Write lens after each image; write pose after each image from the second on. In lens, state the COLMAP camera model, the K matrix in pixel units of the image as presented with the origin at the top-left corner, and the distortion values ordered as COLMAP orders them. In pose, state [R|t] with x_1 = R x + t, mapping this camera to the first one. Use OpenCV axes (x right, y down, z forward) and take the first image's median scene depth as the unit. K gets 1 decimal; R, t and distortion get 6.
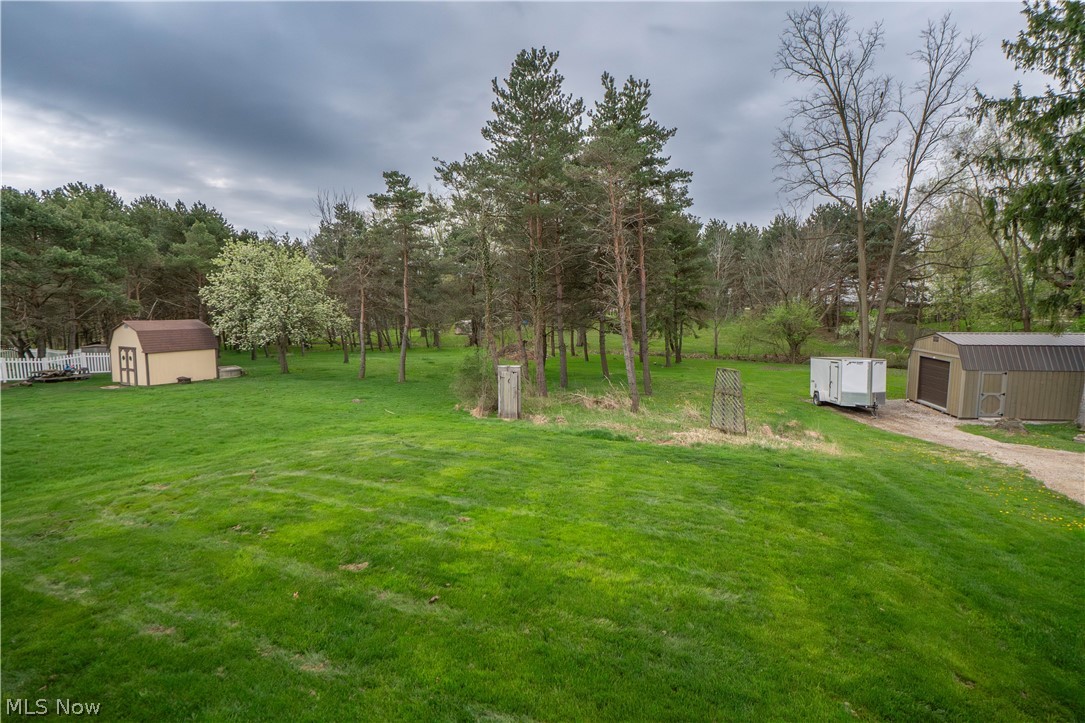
lens RADIAL K [[494.0, 0, 543.9], [0, 494.0, 332.9], [0, 0, 1]] dist [-0.001837, -0.000273]
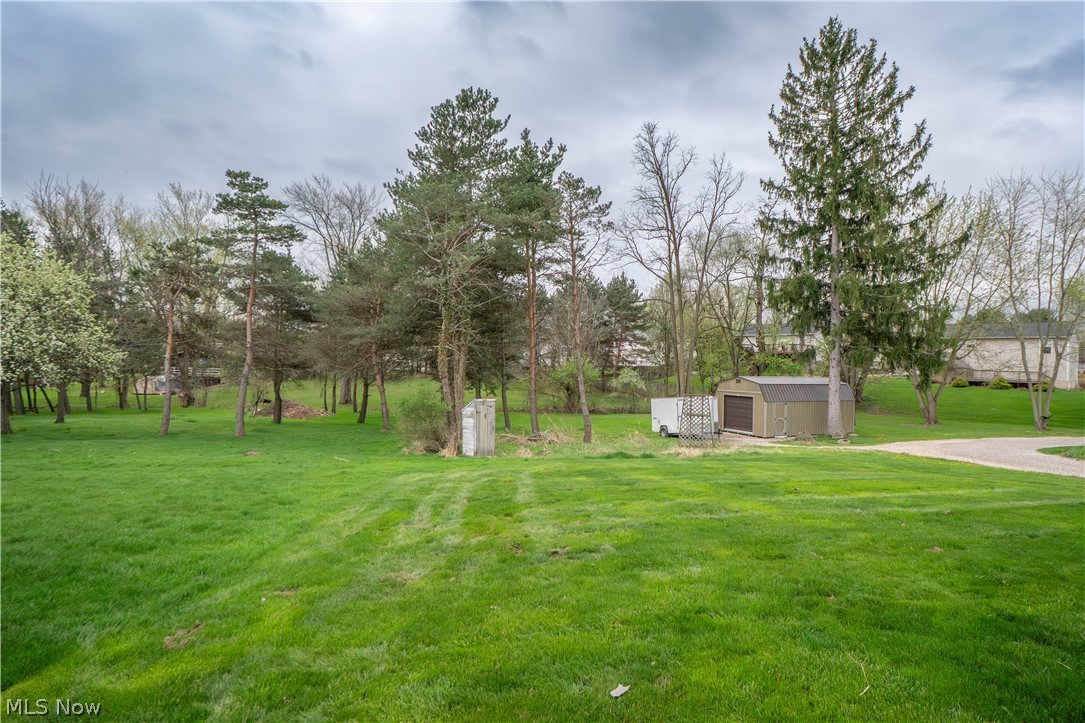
lens RADIAL K [[513.1, 0, 567.2], [0, 513.1, 332.4], [0, 0, 1]] dist [-0.024187, -0.000207]
pose [[0.848636, 0.057301, 0.525864, -0.363466], [0.006048, 0.993000, -0.117963, 0.044546], [-0.528942, 0.103288, 0.842349, 0.066008]]
